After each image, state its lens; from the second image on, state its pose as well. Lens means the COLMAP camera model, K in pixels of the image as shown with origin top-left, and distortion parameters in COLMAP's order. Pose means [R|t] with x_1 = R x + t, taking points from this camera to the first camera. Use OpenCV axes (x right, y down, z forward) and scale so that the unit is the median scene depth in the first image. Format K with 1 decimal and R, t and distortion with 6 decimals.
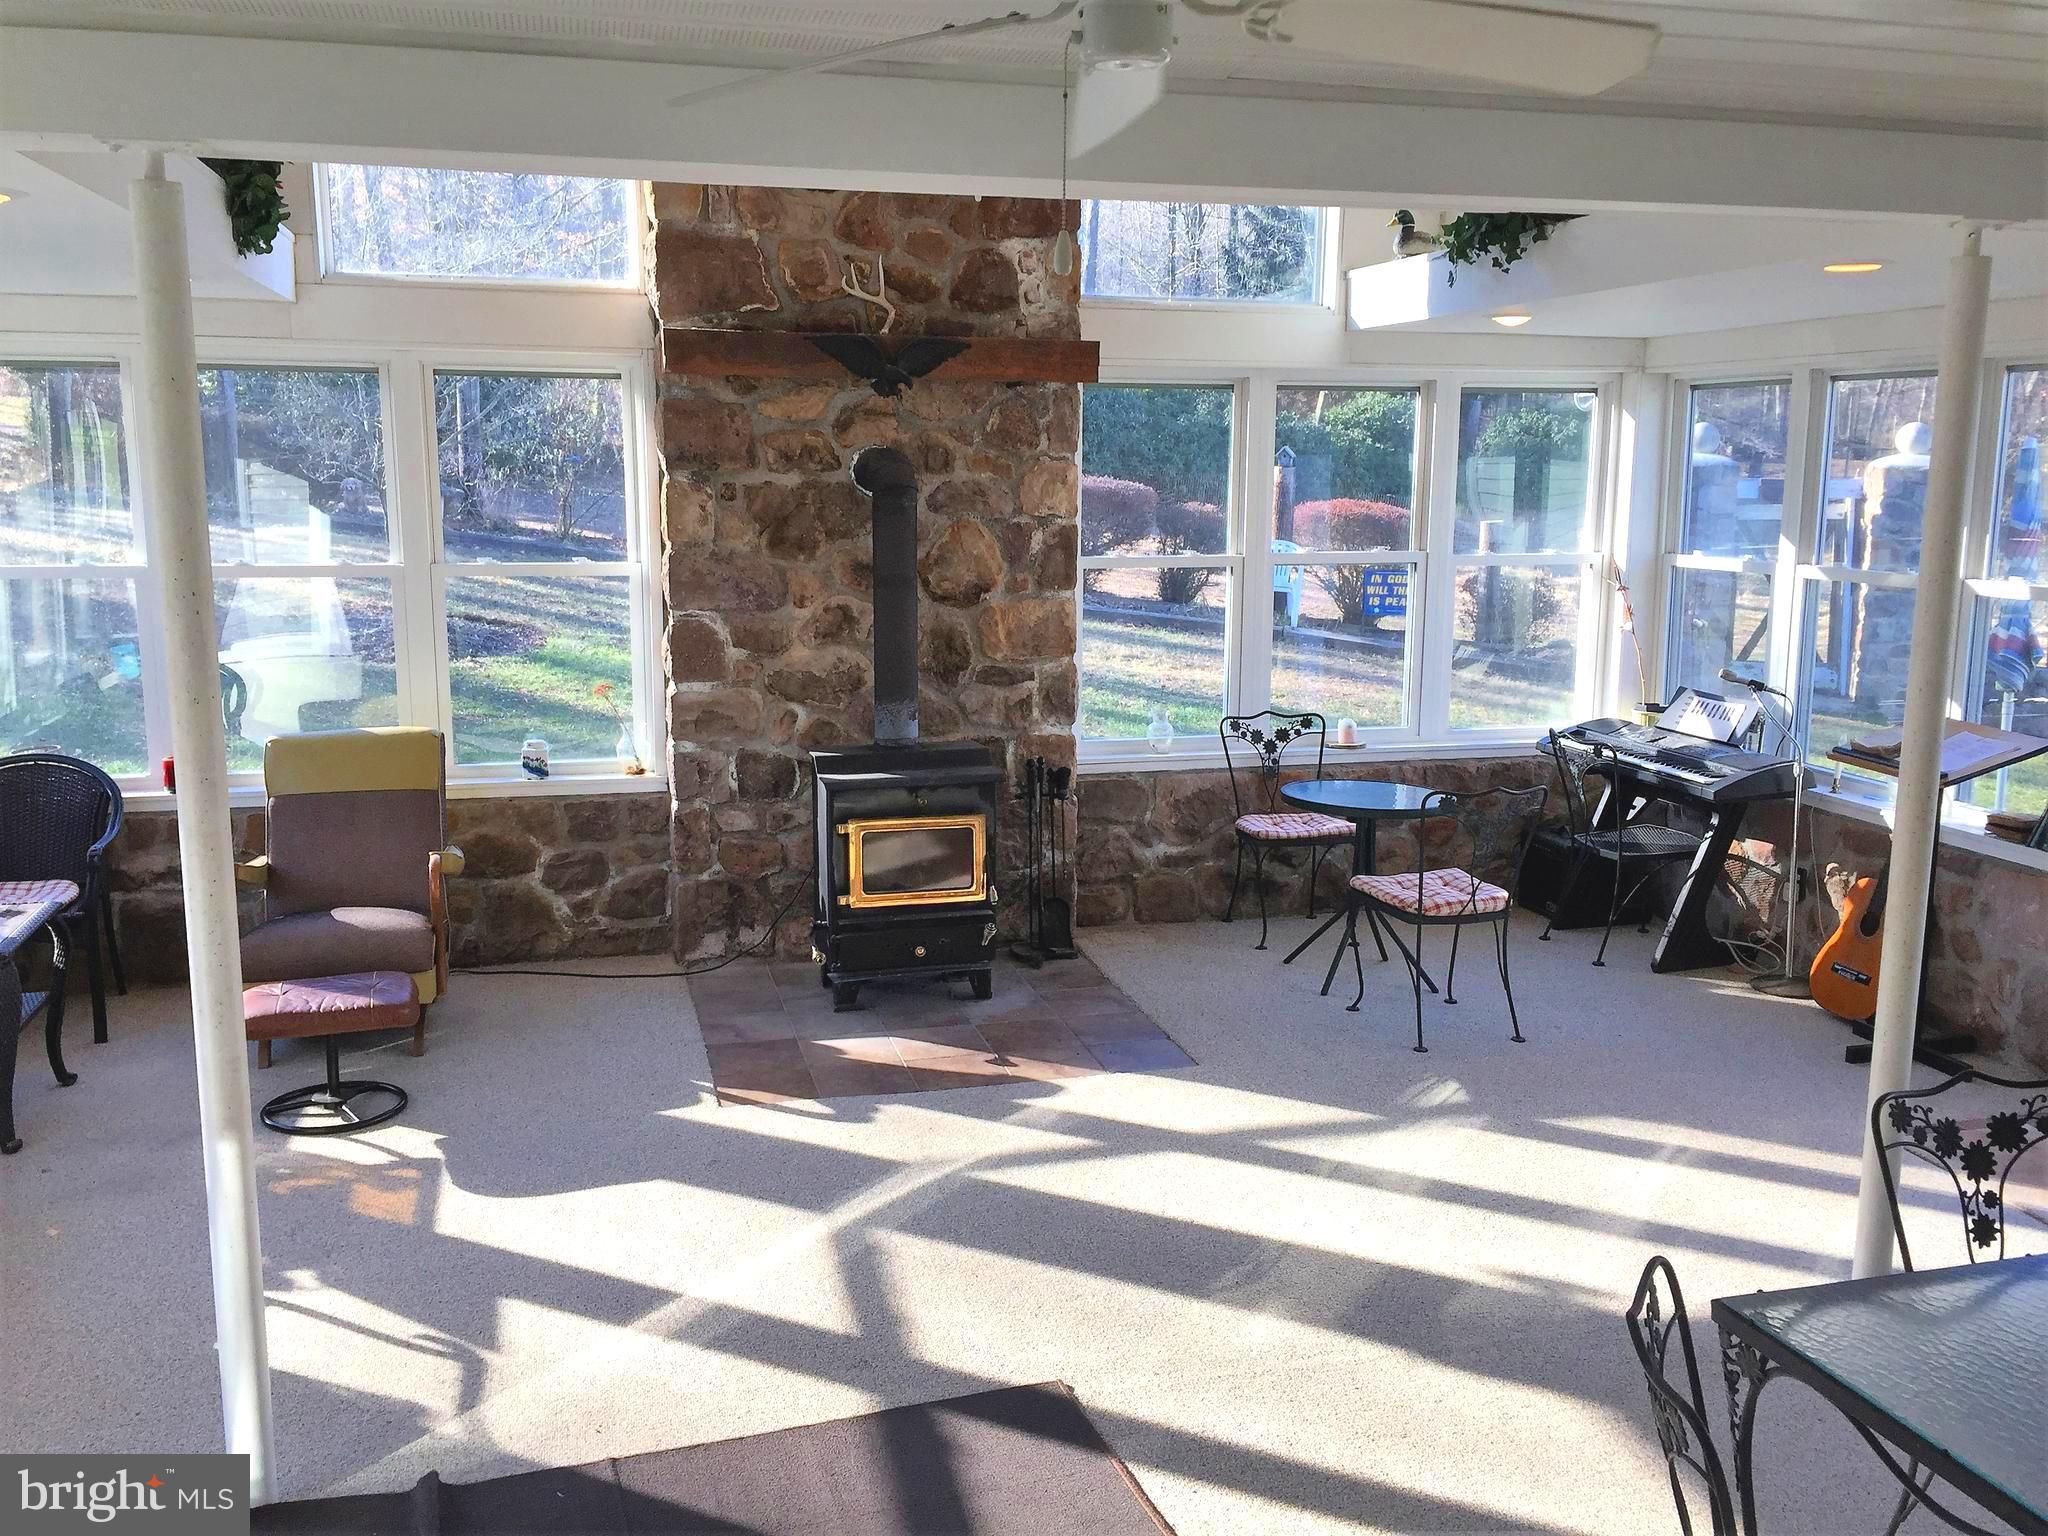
lens RADIAL K [[1744.3, 0, 1024.0], [0, 1744.3, 768.0], [0, 0, 1]] dist [0.013804, 0.003962]
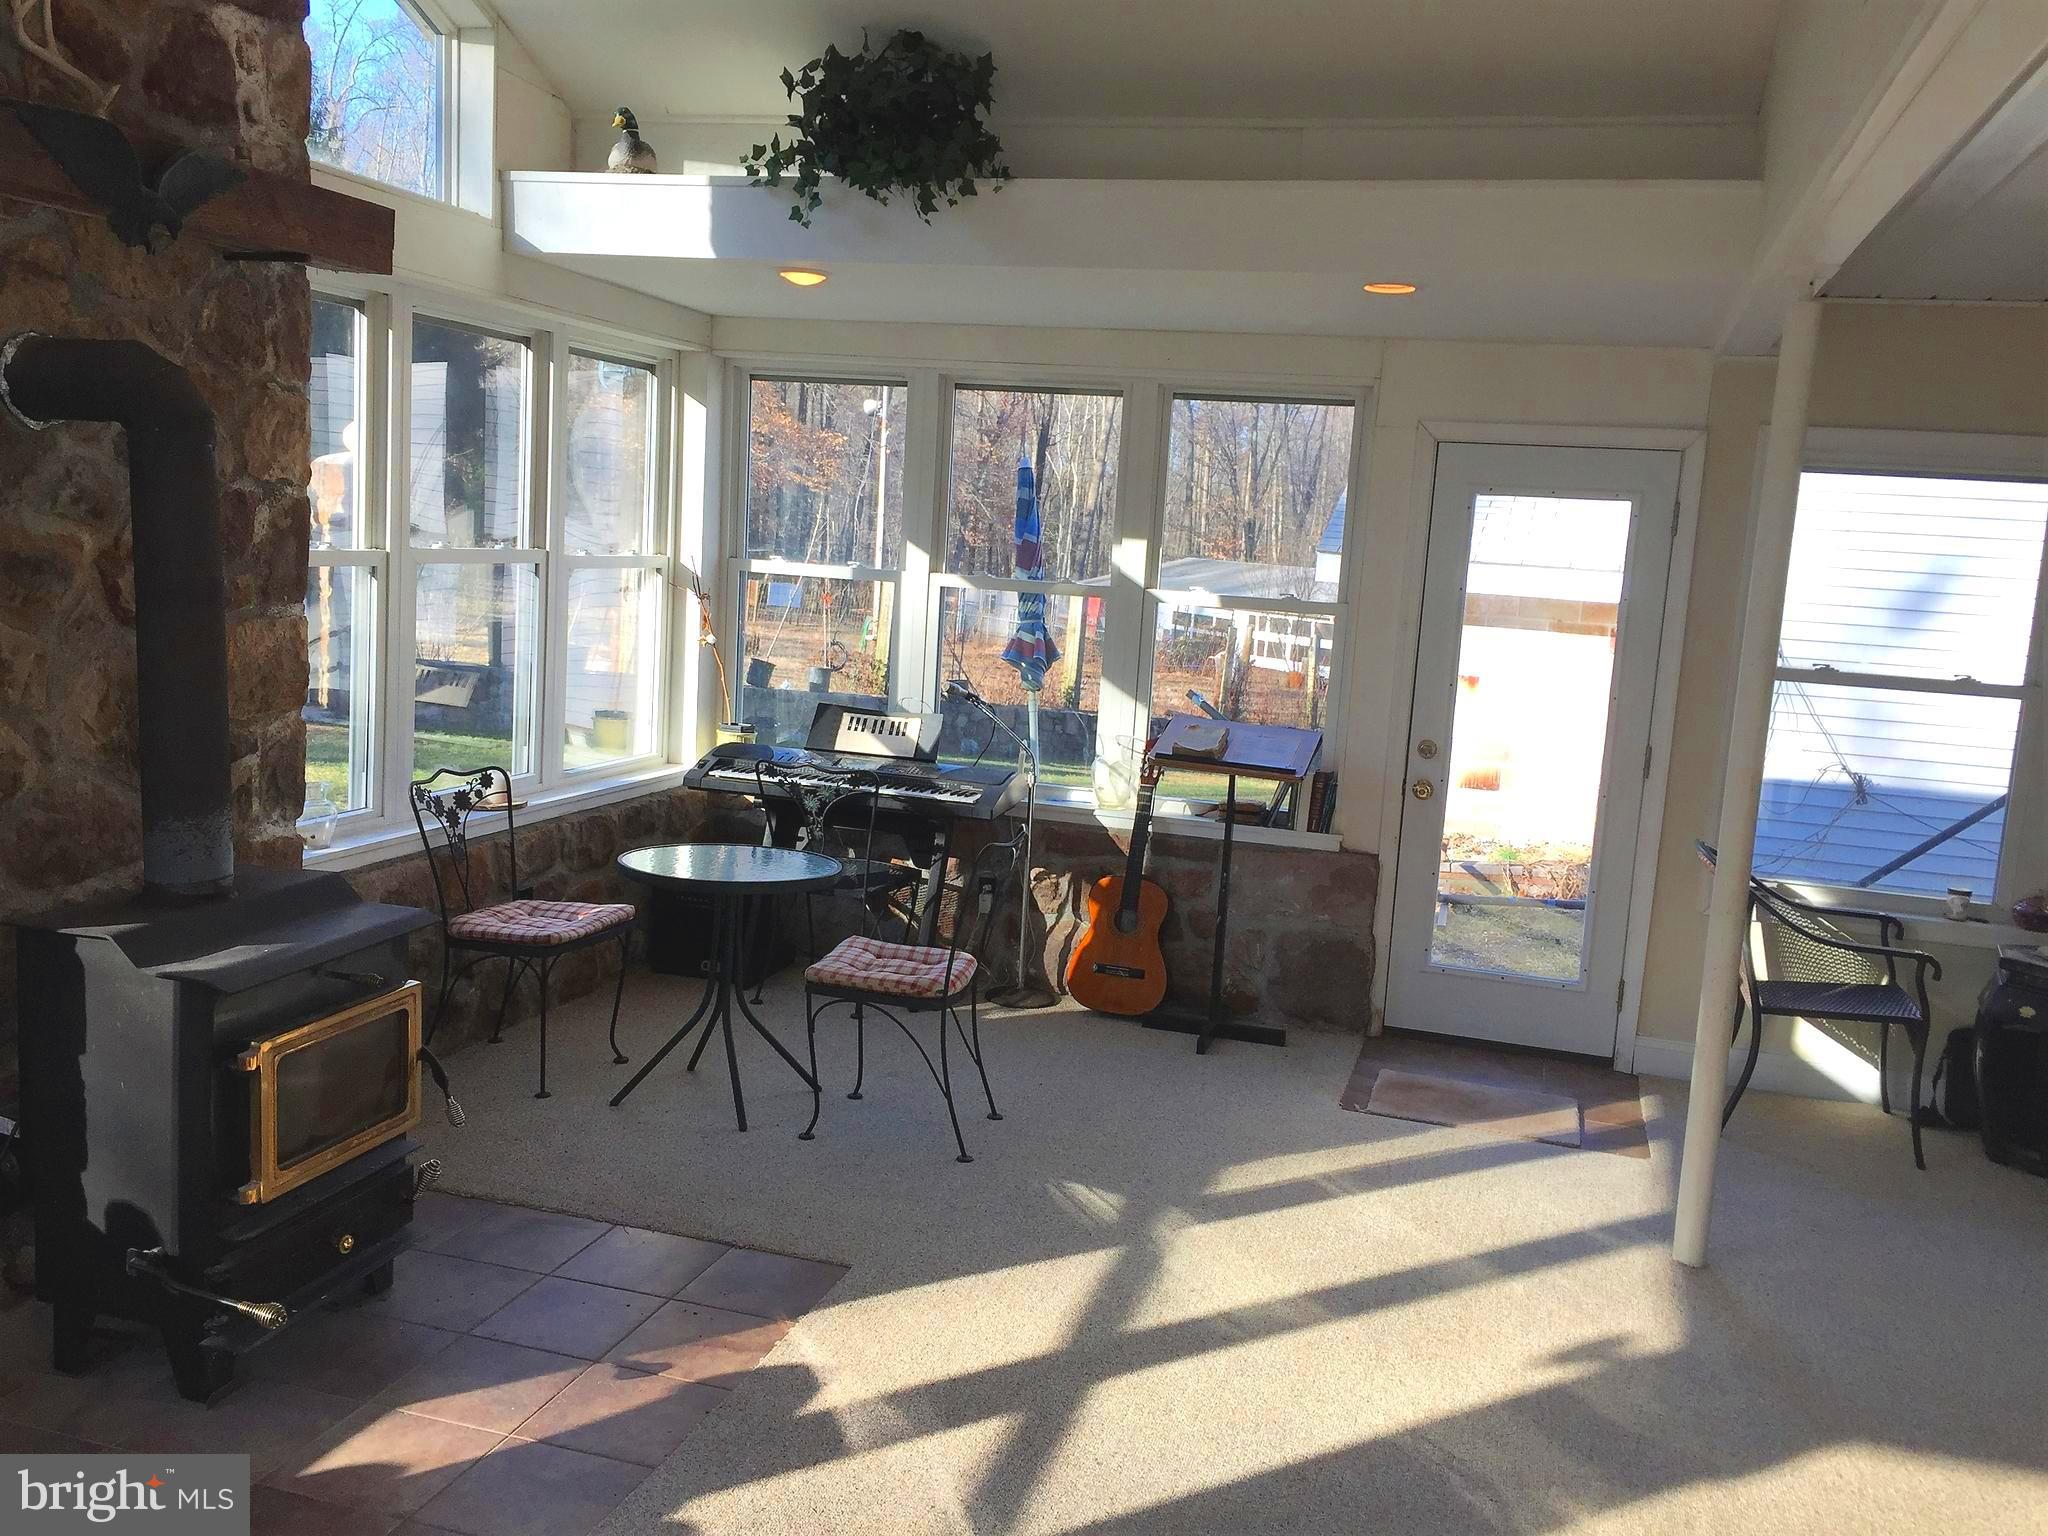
lens RADIAL K [[1736.4, 0, 1024.0], [0, 1736.4, 768.0], [0, 0, 1]] dist [0.087981, -0.148850]
pose [[0.517900, -0.089132, 0.850785, -0.399424], [0.088089, 0.994827, 0.050599, -0.055650], [-0.850894, 0.048740, 0.523072, 0.484209]]
